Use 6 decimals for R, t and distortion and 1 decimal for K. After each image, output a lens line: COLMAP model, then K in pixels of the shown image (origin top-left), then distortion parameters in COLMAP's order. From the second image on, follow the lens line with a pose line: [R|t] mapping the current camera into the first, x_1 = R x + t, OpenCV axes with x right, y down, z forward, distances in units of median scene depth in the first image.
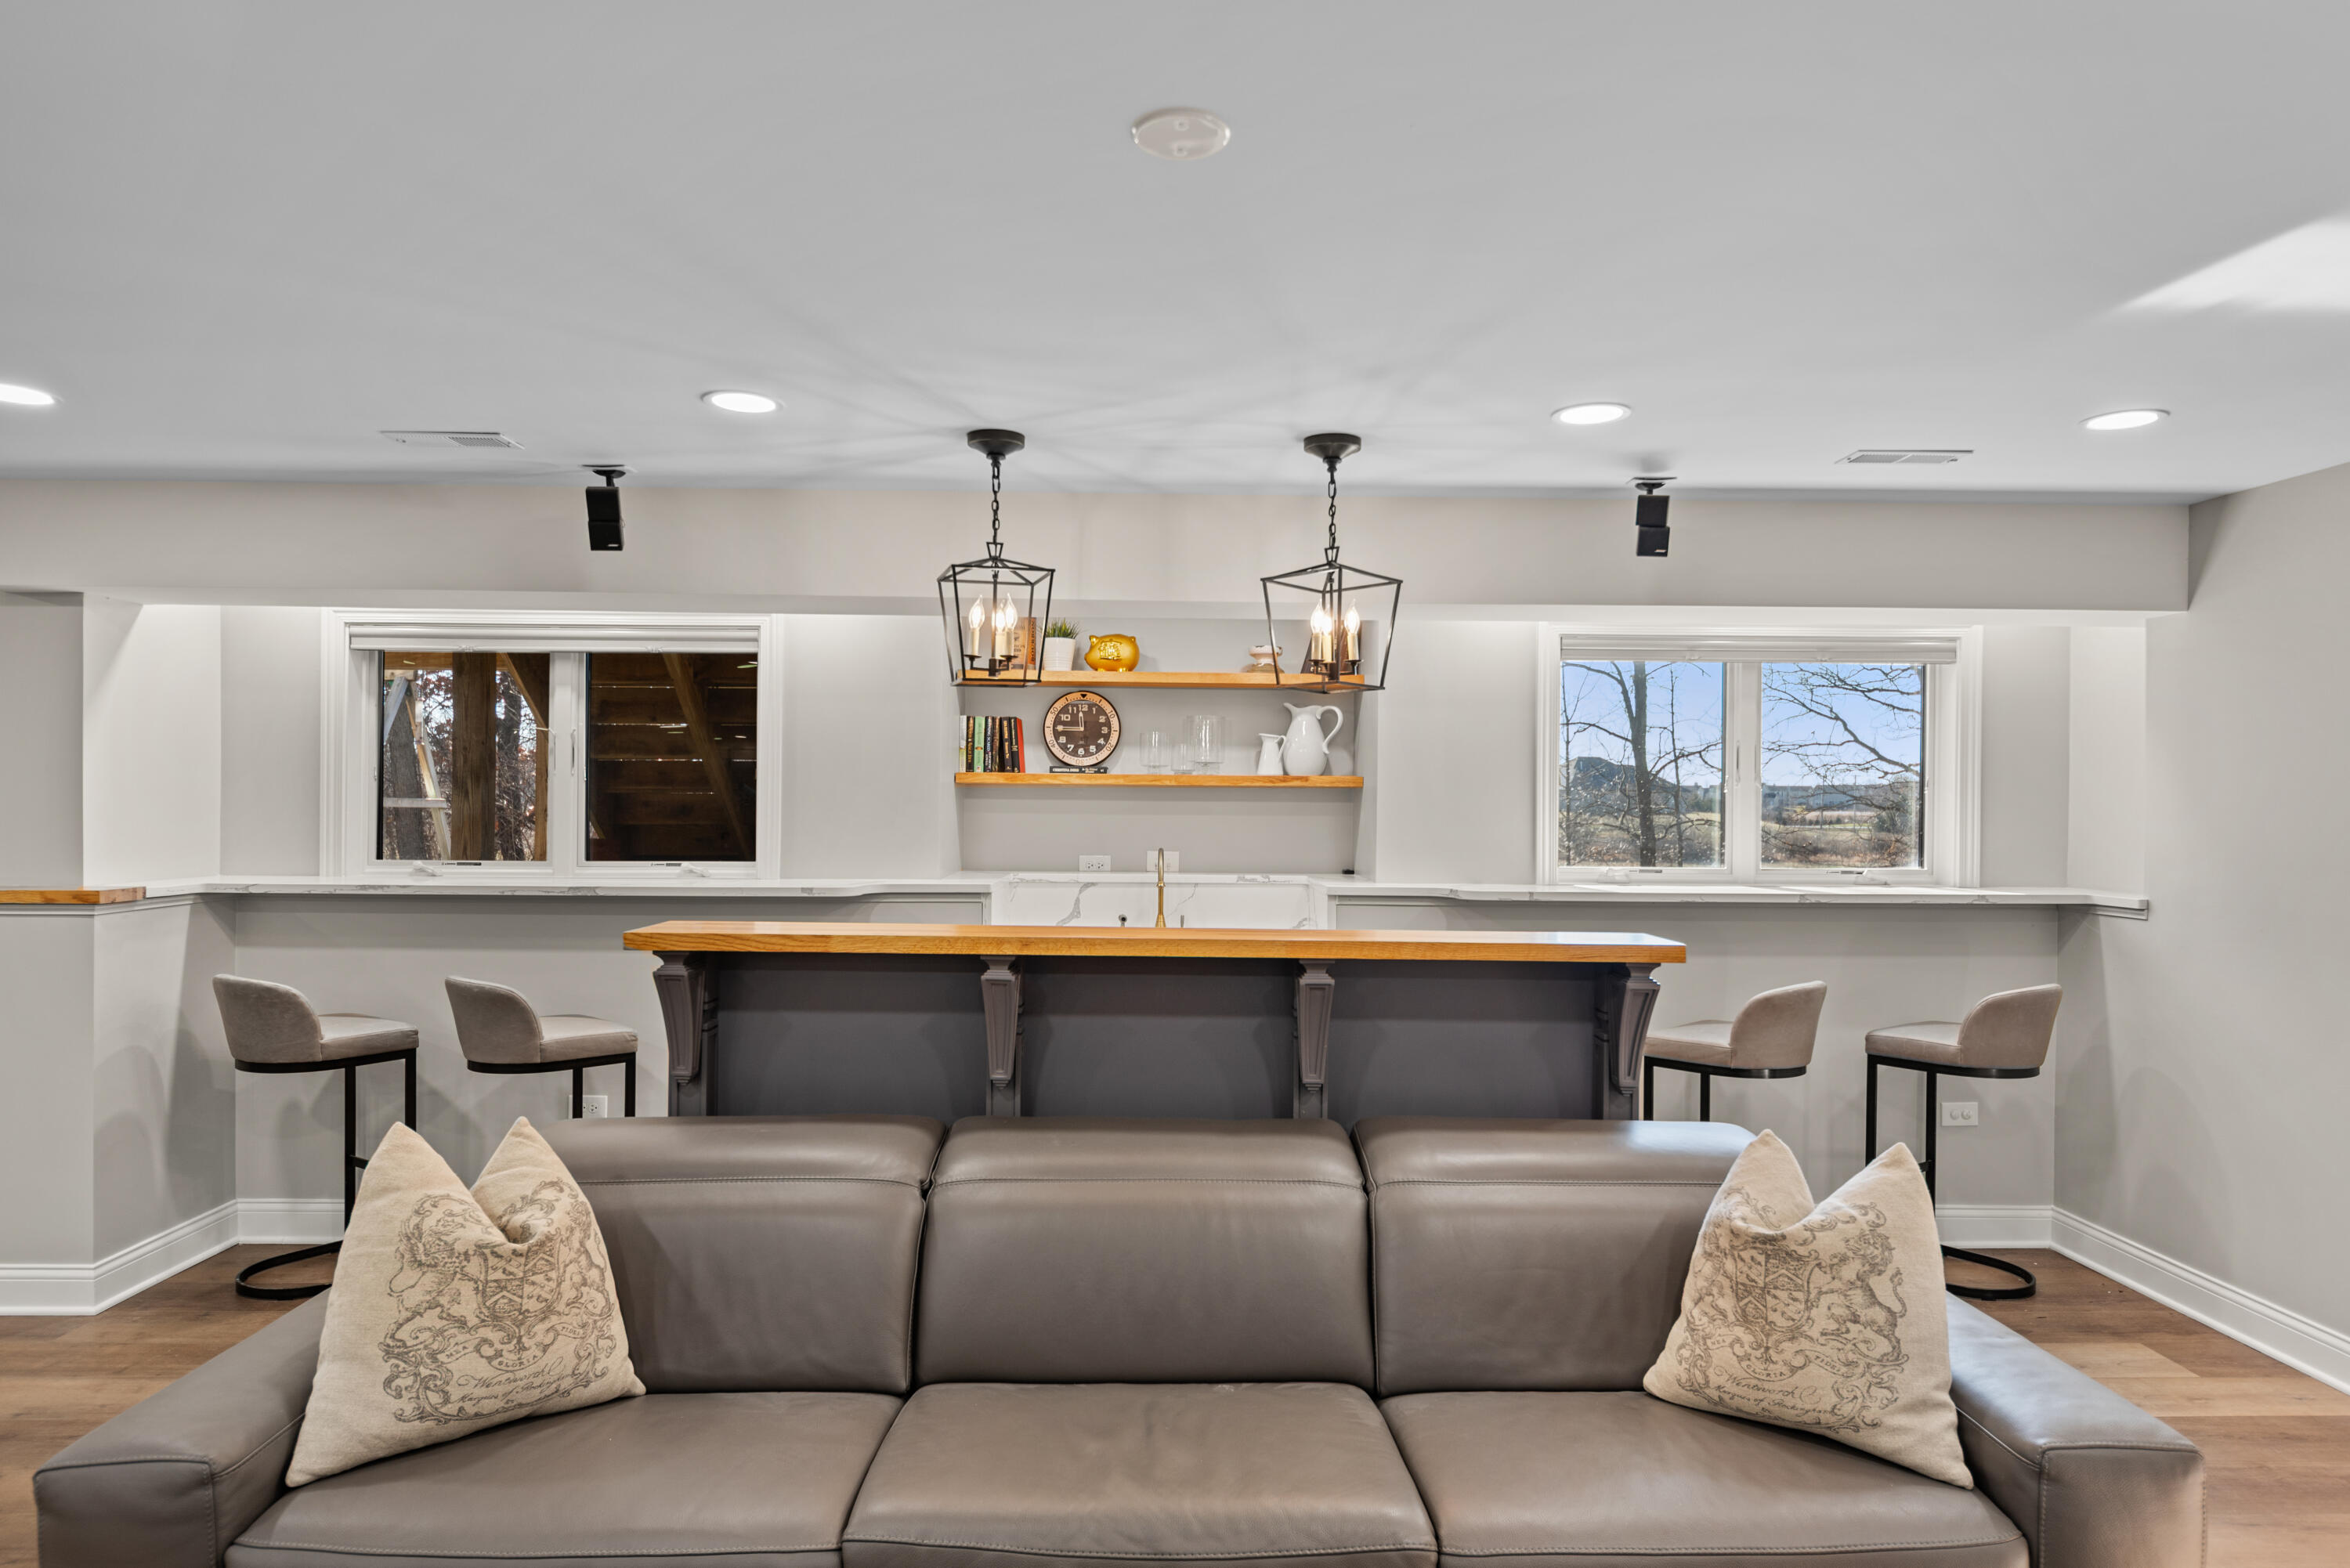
lens RADIAL K [[1386.7, 0, 1175.0], [0, 1386.7, 784.0], [0, 0, 1]] dist [-0.002380, -0.001518]
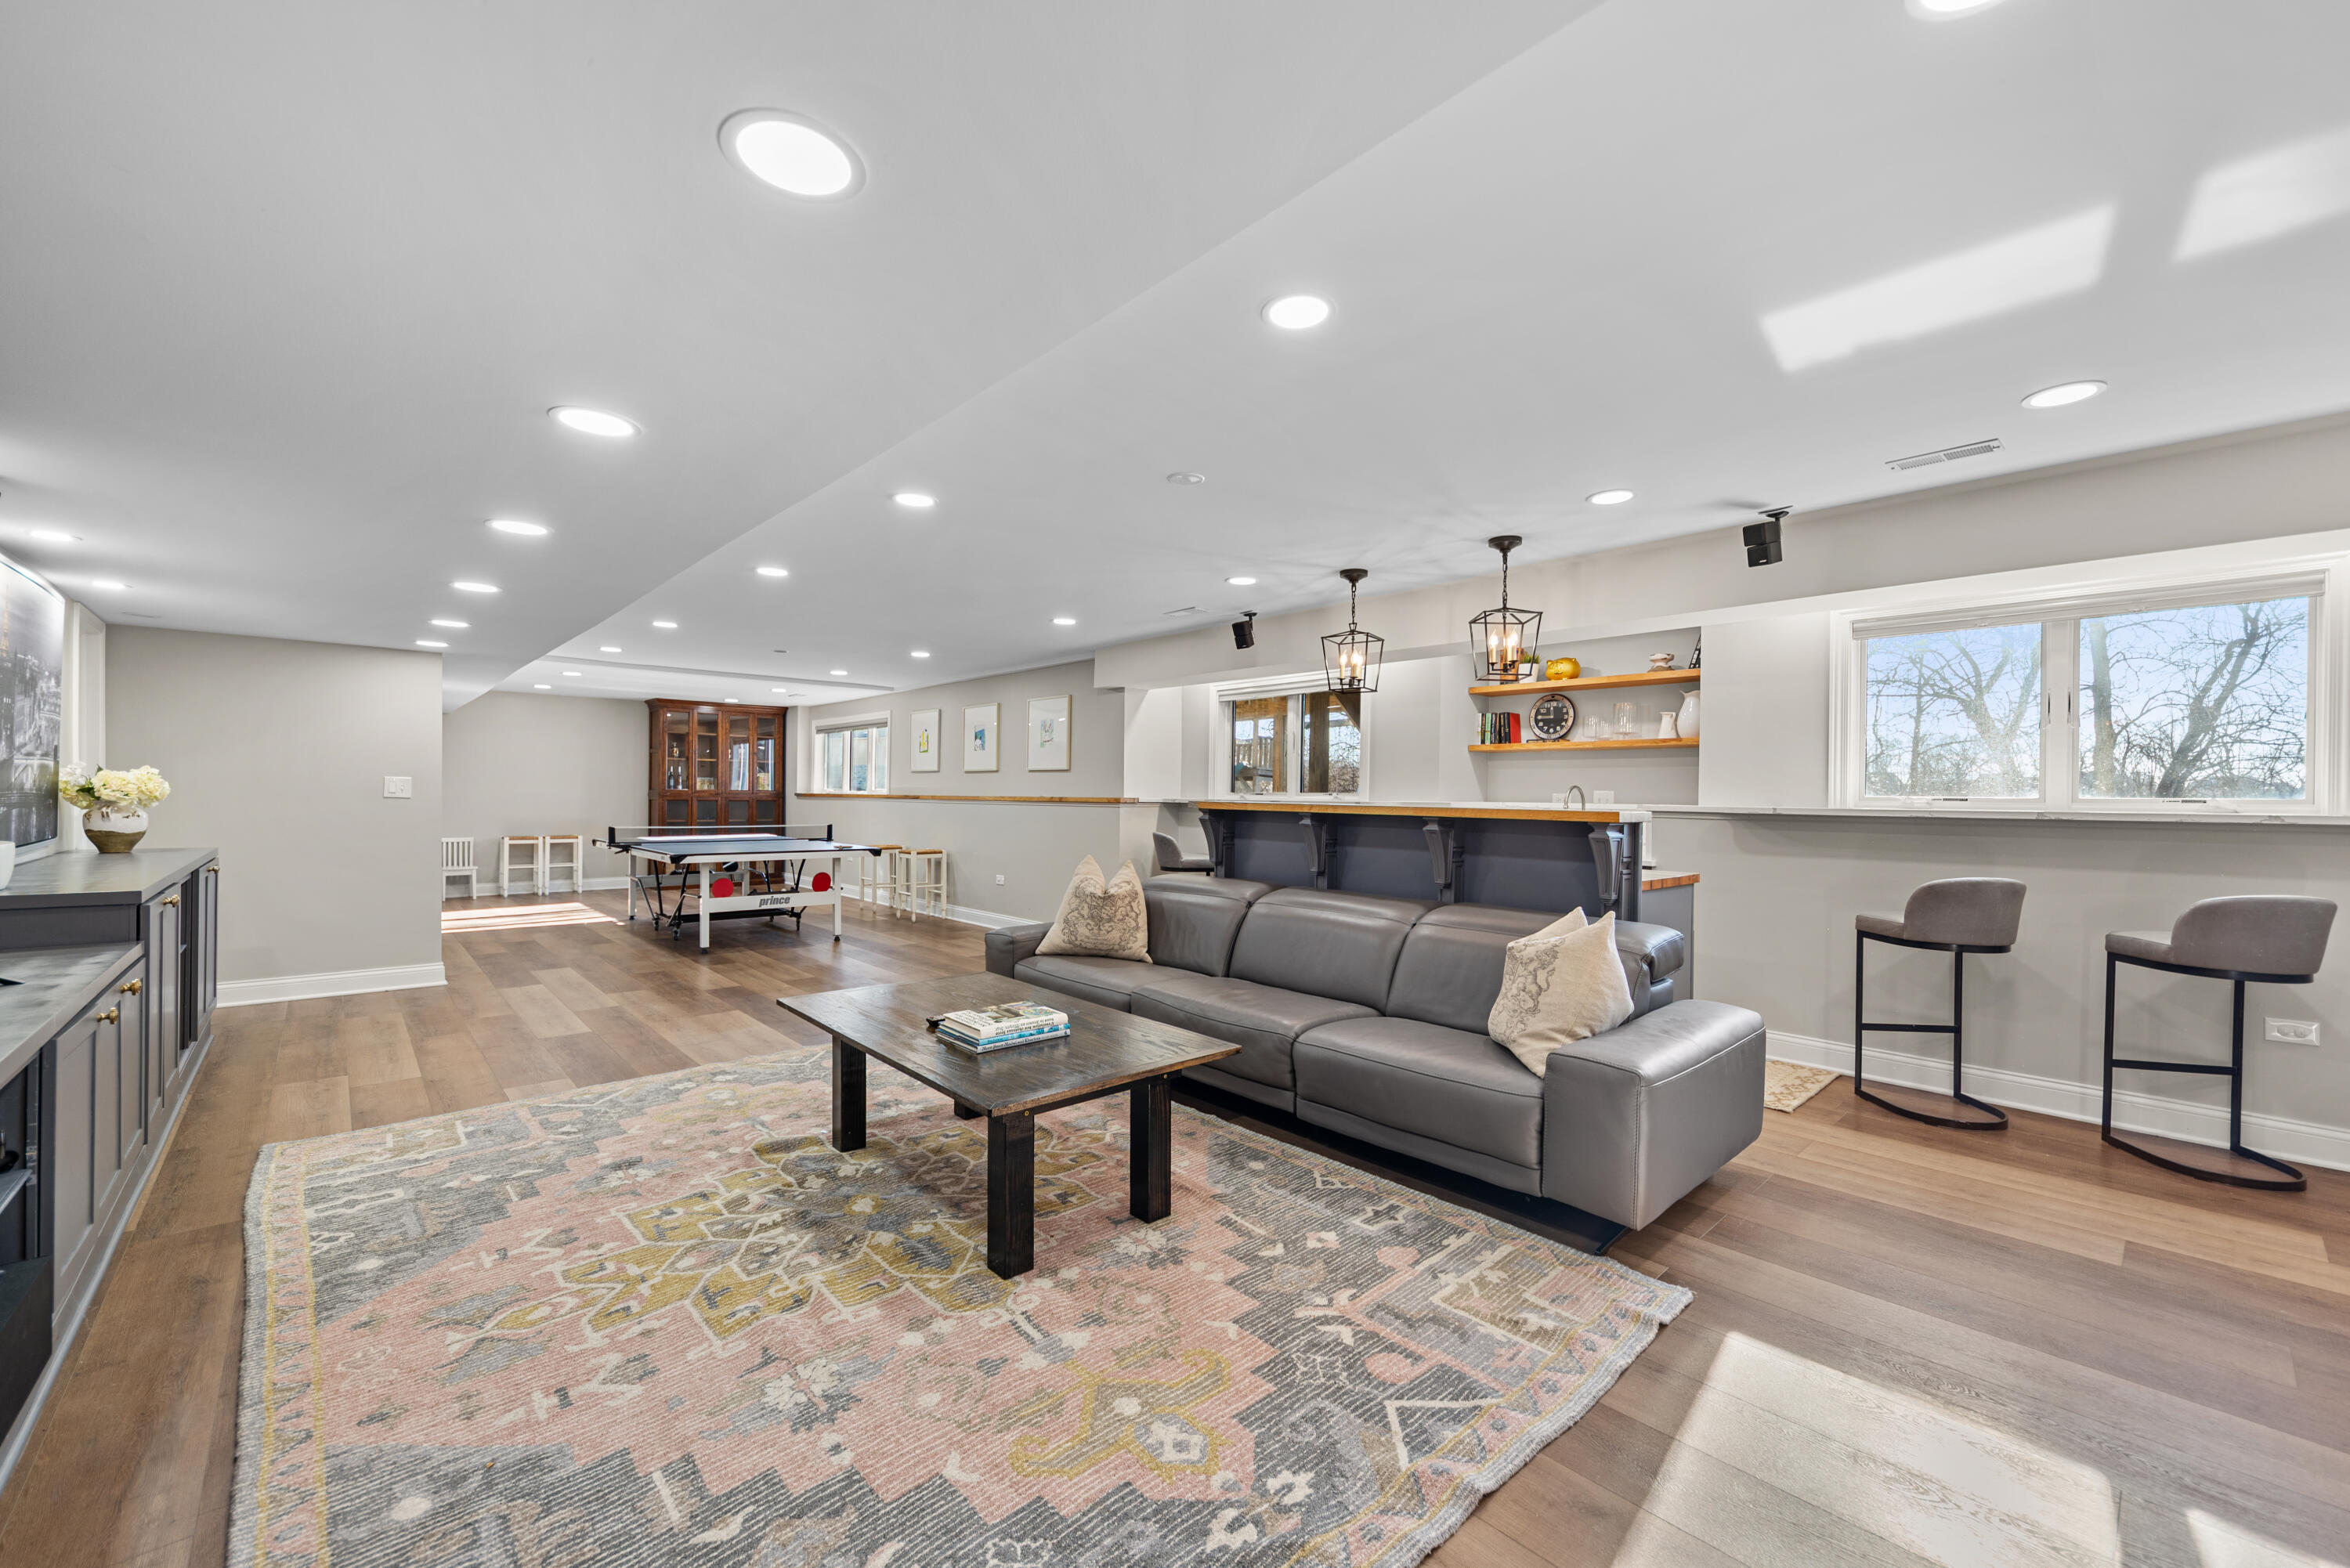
lens RADIAL K [[930.5, 0, 1175.0], [0, 930.5, 784.0], [0, 0, 1]] dist [0.000443, -0.000438]
pose [[0.656165, -0.010163, -0.754549, 0.595860], [0.003425, 0.999939, -0.010489, 0.064151], [0.754609, 0.004298, 0.656160, -0.092694]]
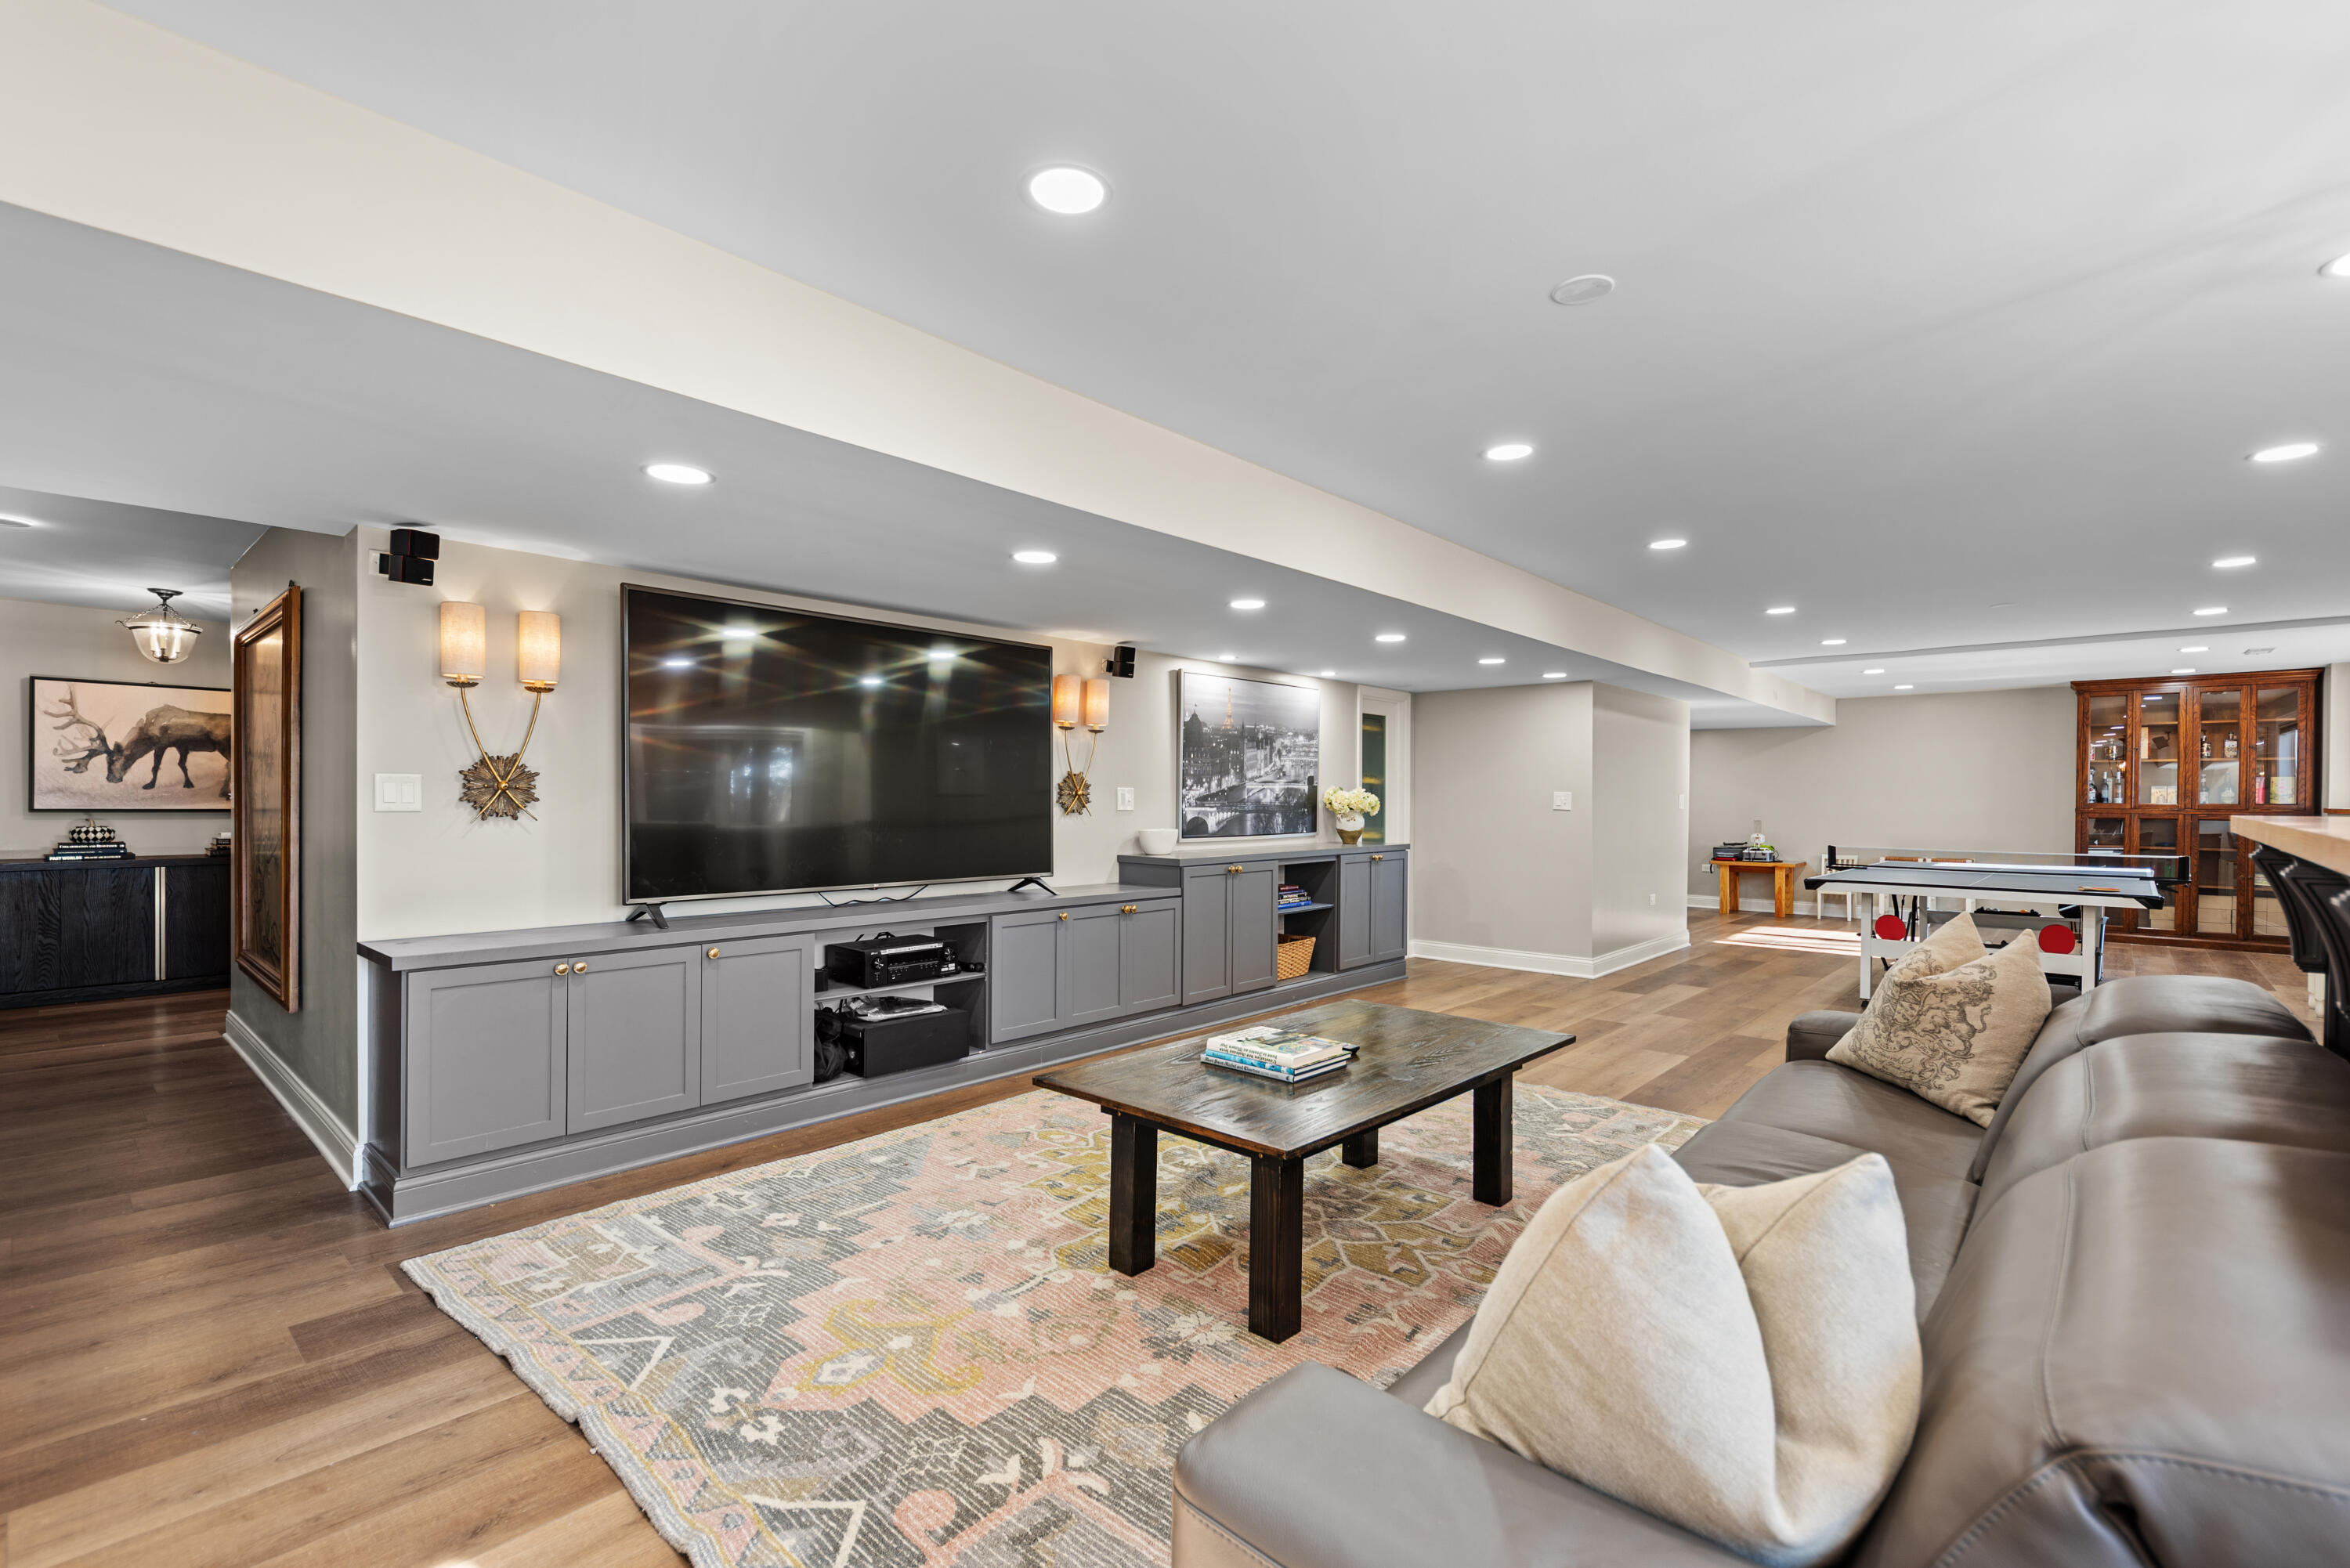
lens RADIAL K [[1033.5, 0, 1175.0], [0, 1033.5, 784.0], [0, 0, 1]] dist [0.003298, -0.000147]
pose [[-0.692721, -0.022576, -0.720853, 0.546994], [-0.003562, 0.999605, -0.027883, 0.073322], [0.721197, -0.016747, -0.692527, 0.661986]]
